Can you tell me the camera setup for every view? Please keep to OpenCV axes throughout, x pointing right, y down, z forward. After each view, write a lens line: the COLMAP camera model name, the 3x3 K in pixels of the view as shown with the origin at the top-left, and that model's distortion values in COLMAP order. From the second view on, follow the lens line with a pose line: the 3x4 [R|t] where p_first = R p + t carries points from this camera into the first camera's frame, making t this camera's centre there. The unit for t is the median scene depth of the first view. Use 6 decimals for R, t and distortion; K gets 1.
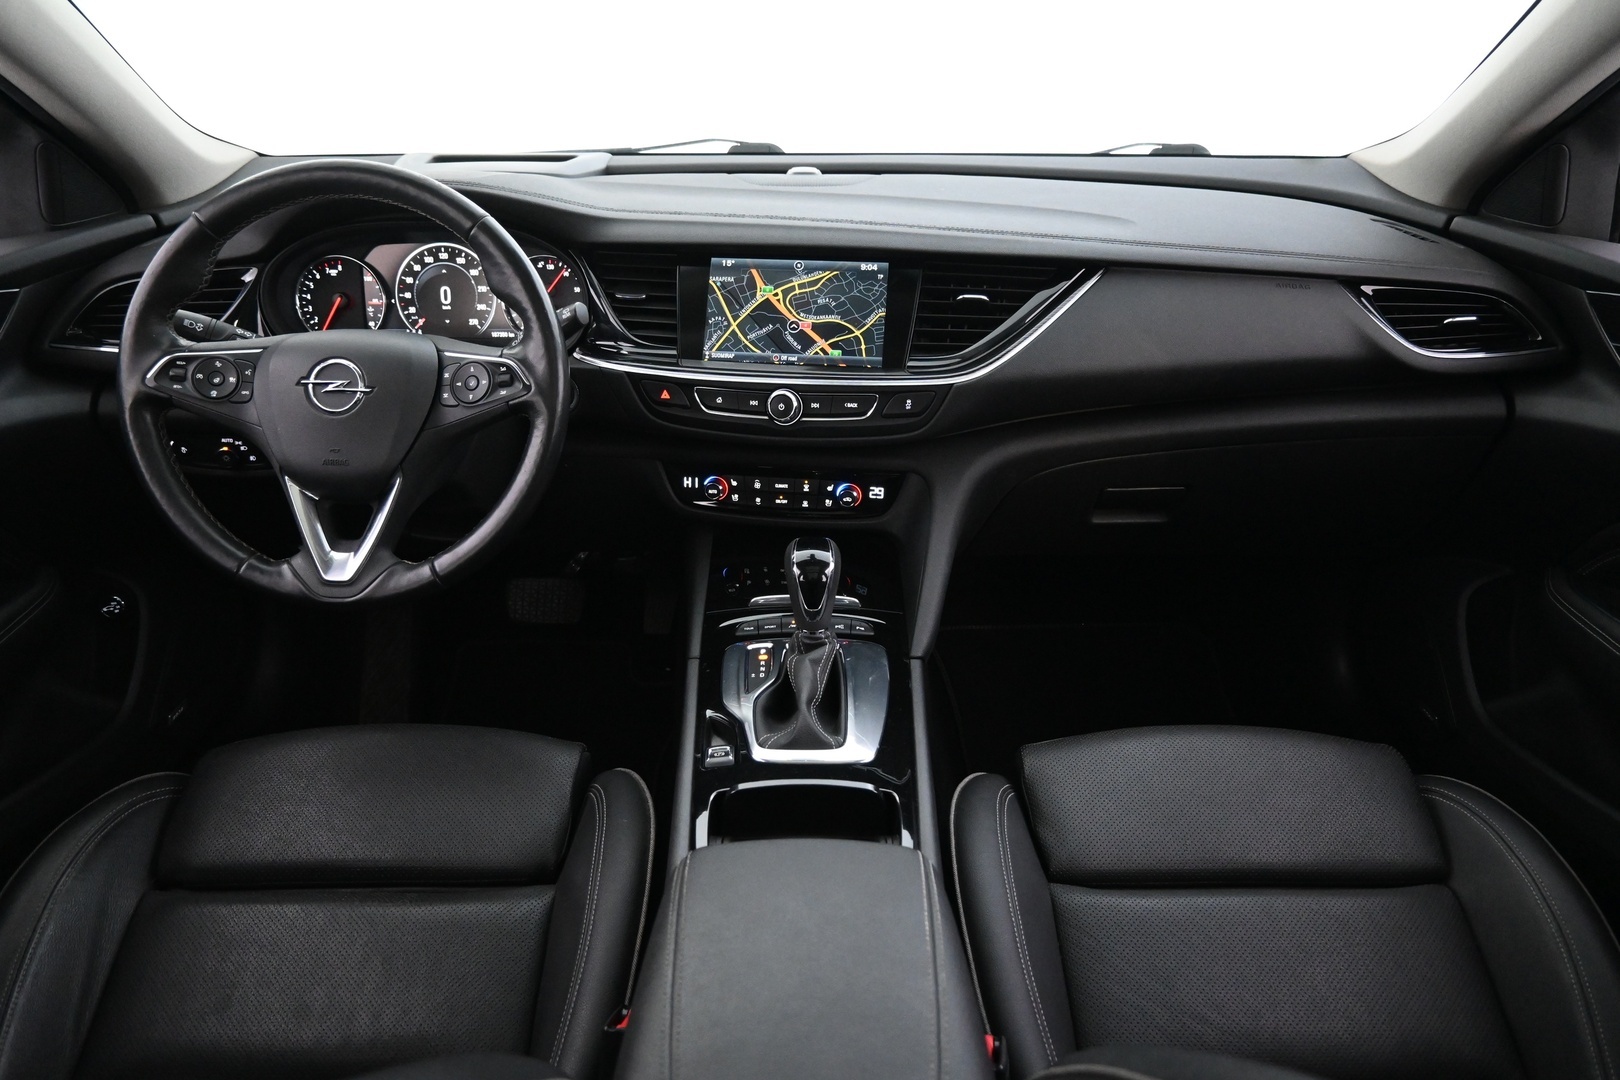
lens RADIAL K [[1092.2, 0, 810.0], [0, 1092.2, 540.0], [0, 0, 1]] dist [-0.009564, -0.000659]
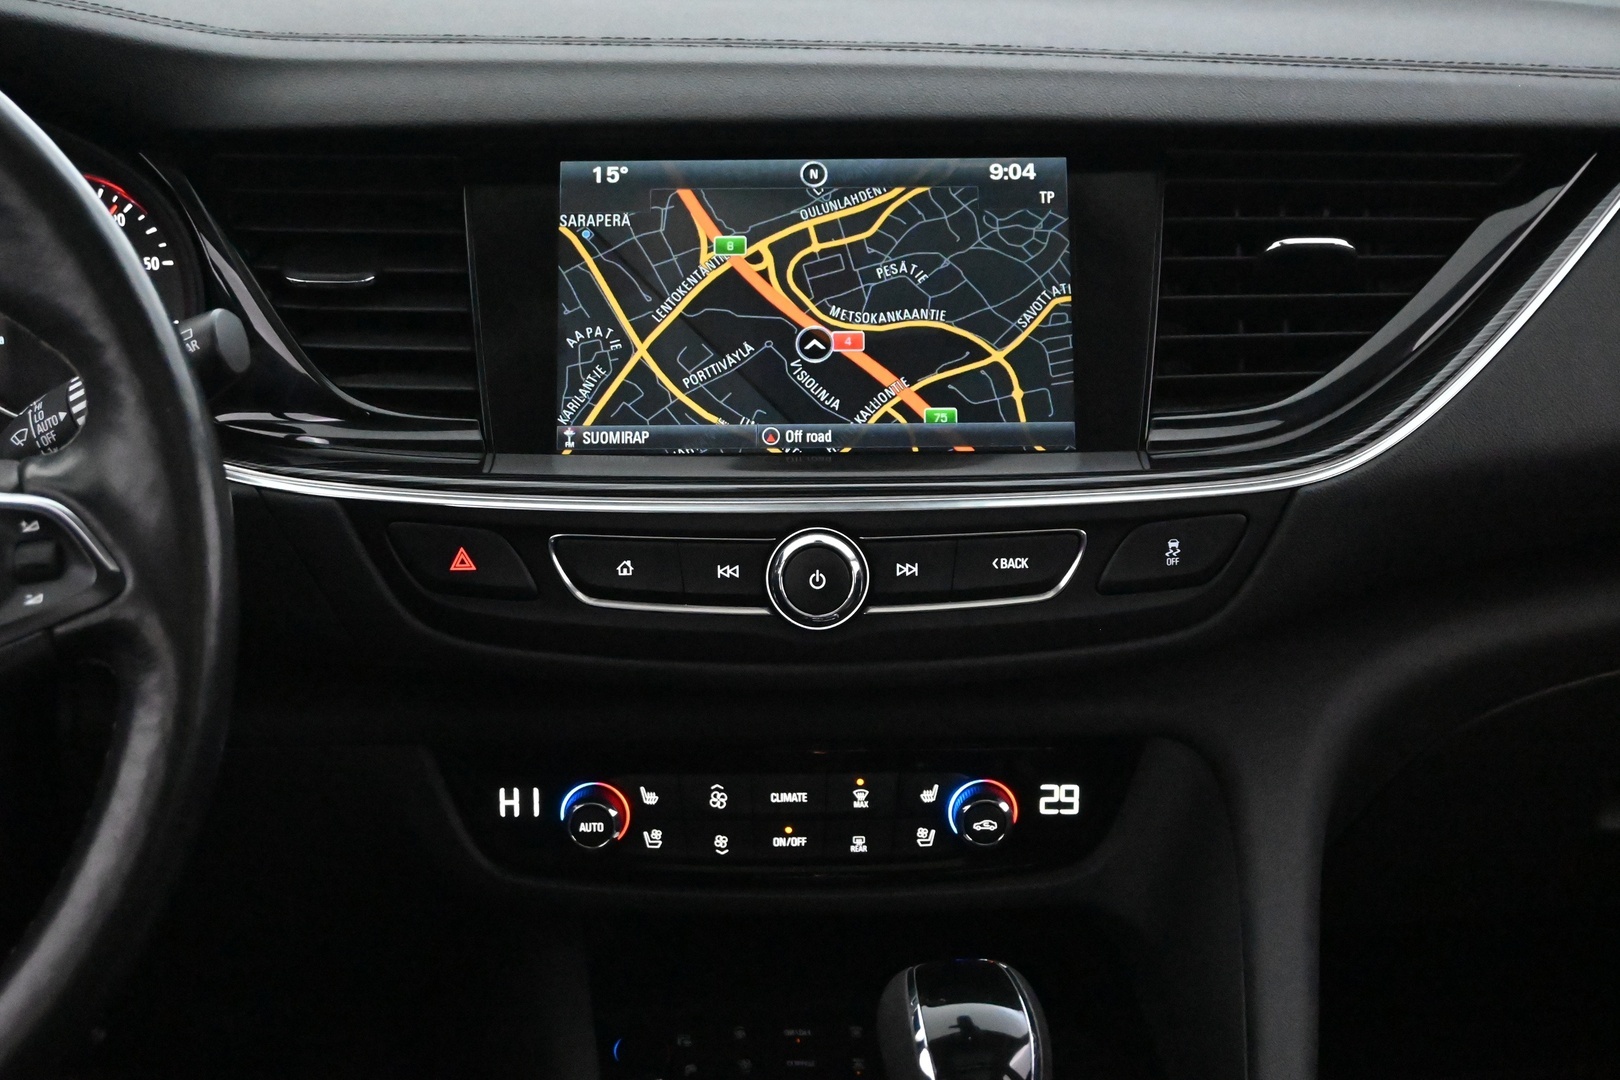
lens RADIAL K [[2696.3, 0, 810.0], [0, 2696.3, 540.0], [0, 0, 1]] dist [0.025493, -0.055479]
pose [[0.990604, -0.054512, 0.125432, -0.127536], [0.066455, 0.993438, -0.093089, -0.052598], [-0.119534, 0.100550, 0.987725, 0.149368]]
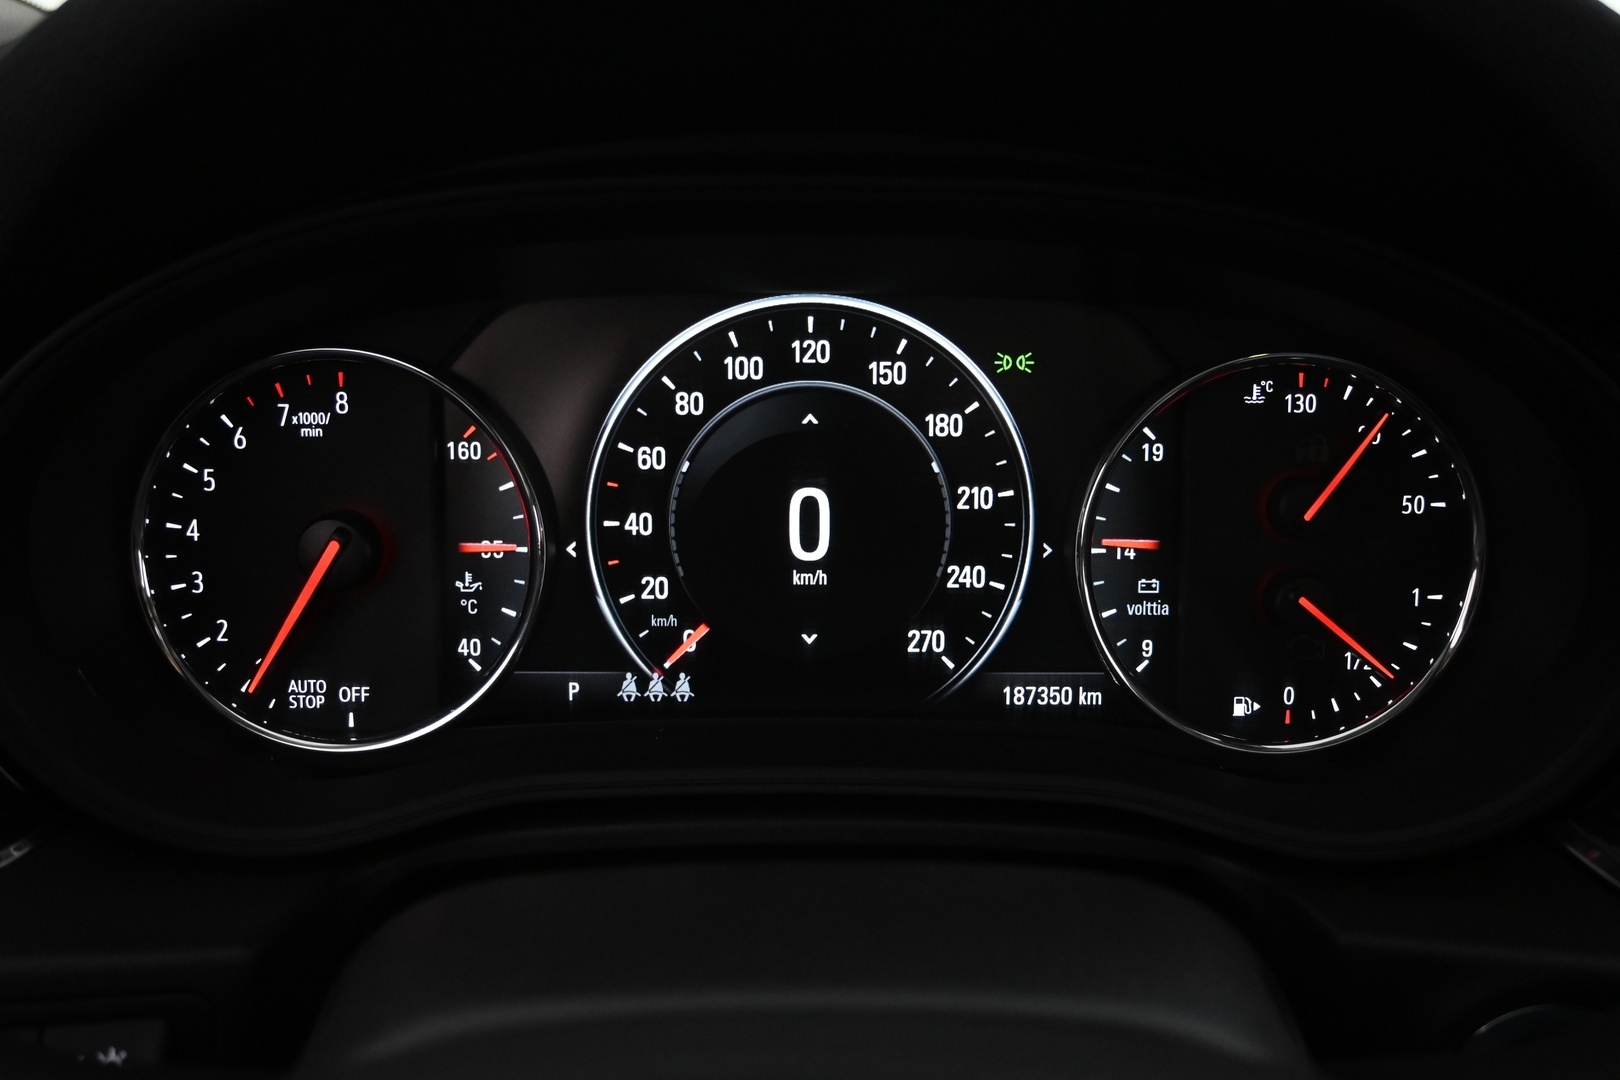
lens RADIAL K [[1400.5, 0, 810.0], [0, 1400.5, 540.0], [0, 0, 1]] dist [-0.007761, -0.002729]
pose [[0.999982, 0.004035, -0.004514, -0.358704], [-0.004491, 0.994326, -0.106277, -0.205906], [0.004060, 0.106295, 0.994326, 0.772456]]
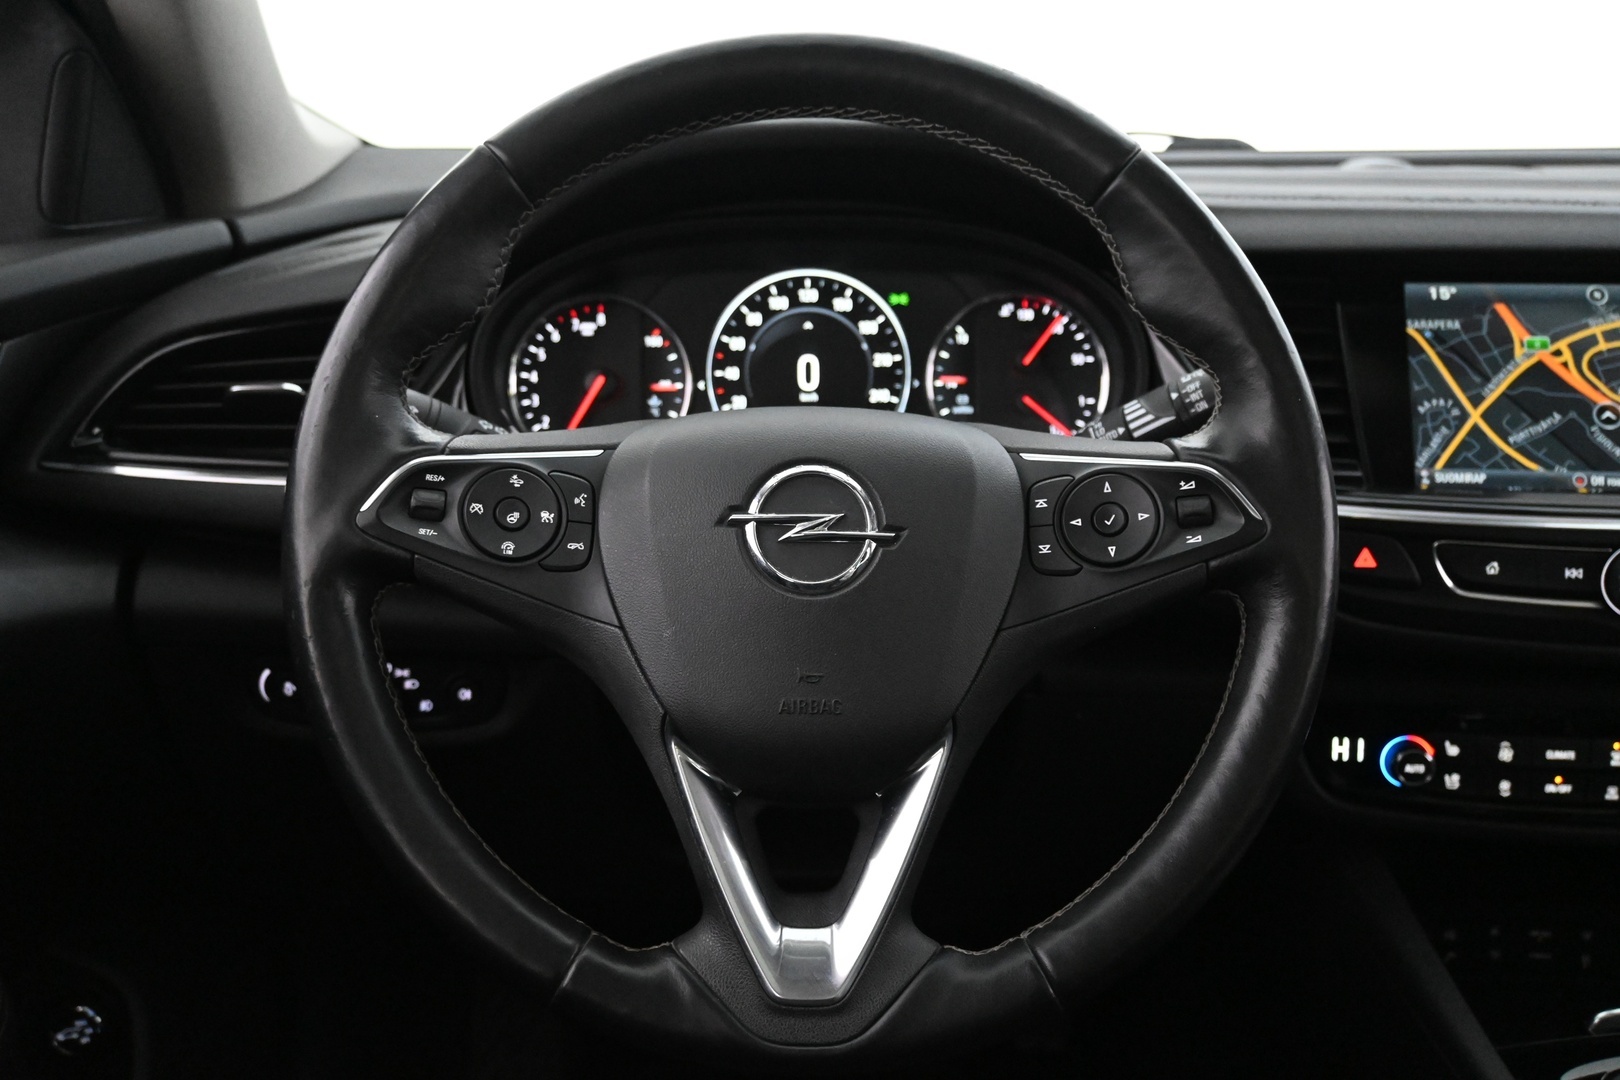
lens RADIAL K [[1608.2, 0, 810.0], [0, 1608.2, 540.0], [0, 0, 1]] dist [-0.005636, -0.010549]
pose [[0.999955, -0.009449, -0.000053, -0.360247], [0.009282, 0.983241, -0.182074, -0.018600], [0.001772, 0.182065, 0.983285, 0.320370]]
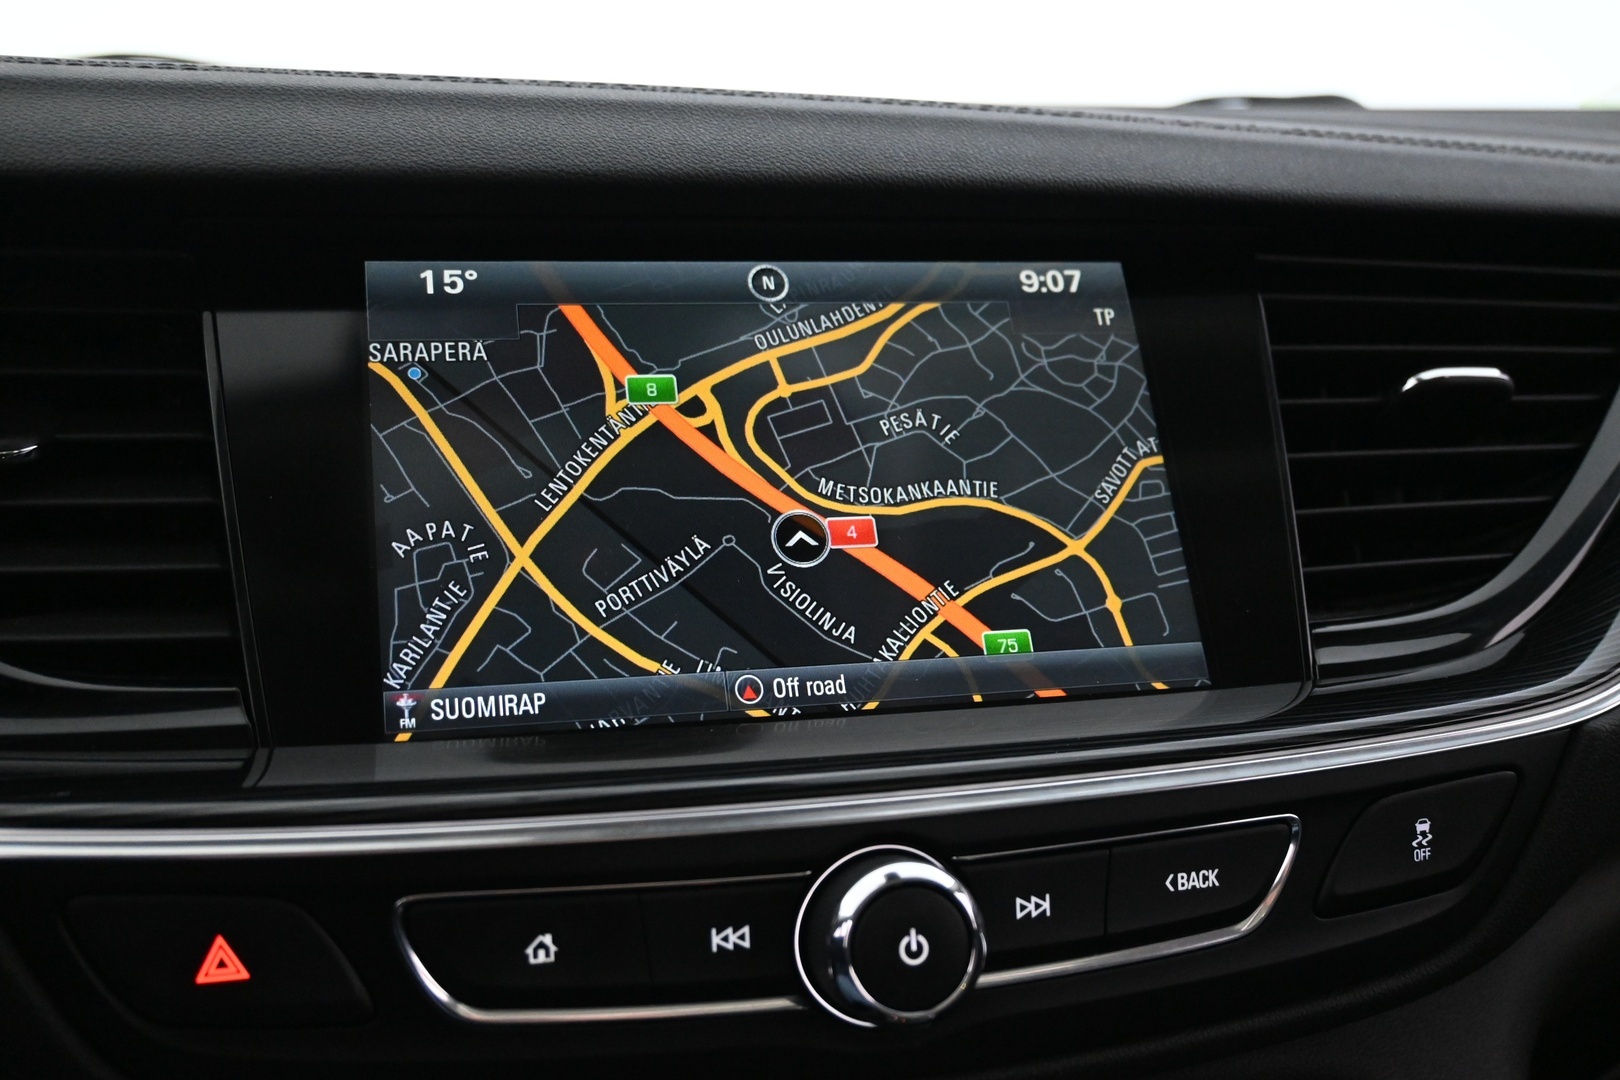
lens RADIAL K [[1673.9, 0, 810.0], [0, 1673.9, 540.0], [0, 0, 1]] dist [-0.003875, 0.002308]
pose [[0.924420, -0.070356, 0.374829, -0.138163], [0.149716, 0.970884, -0.186999, -0.131733], [-0.350759, 0.228984, 0.908039, 0.689730]]
